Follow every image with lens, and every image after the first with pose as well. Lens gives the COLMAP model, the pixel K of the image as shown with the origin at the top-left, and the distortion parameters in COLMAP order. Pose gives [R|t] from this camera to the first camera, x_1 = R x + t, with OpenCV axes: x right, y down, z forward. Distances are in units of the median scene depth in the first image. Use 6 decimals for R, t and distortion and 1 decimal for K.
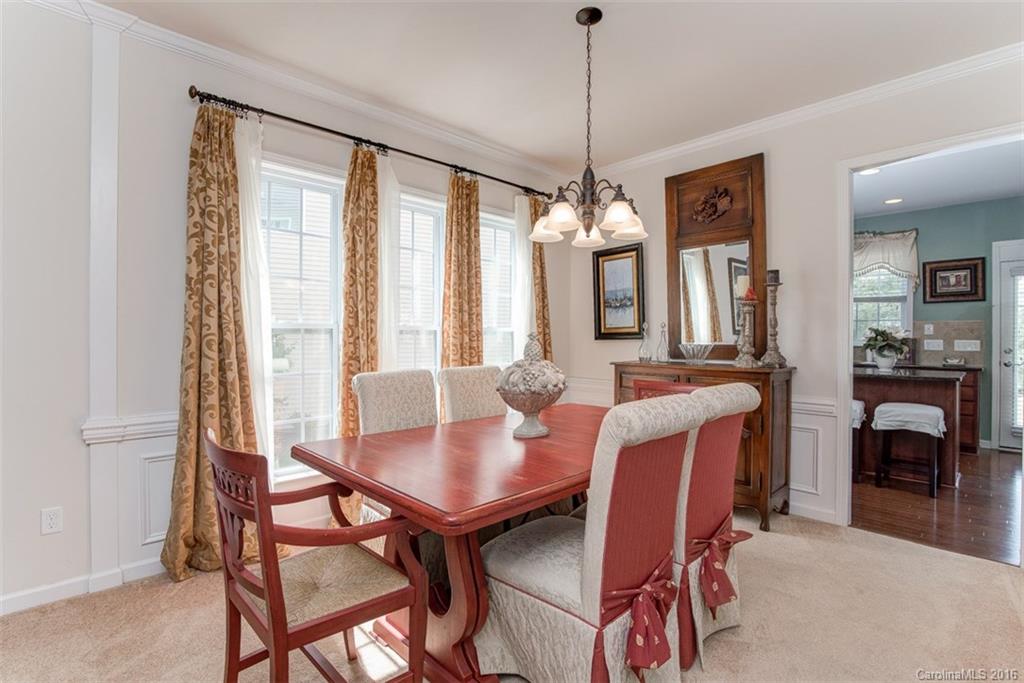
lens RADIAL K [[484.7, 0, 505.0], [0, 484.7, 341.8], [0, 0, 1]] dist [-0.015911, -0.000050]
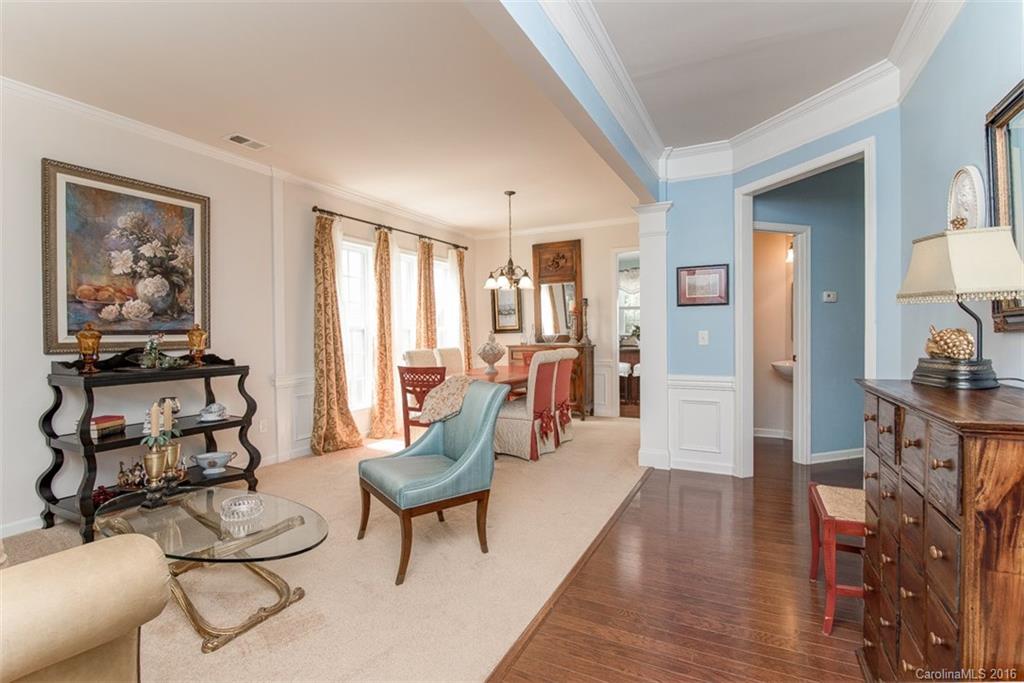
lens RADIAL K [[499.0, 0, 501.2], [0, 499.0, 327.5], [0, 0, 1]] dist [-0.009318, 0.001132]
pose [[0.951211, -0.009197, 0.308405, -0.444830], [0.015195, 0.999739, -0.017052, 0.006729], [-0.308167, 0.020906, 0.951102, -0.918406]]
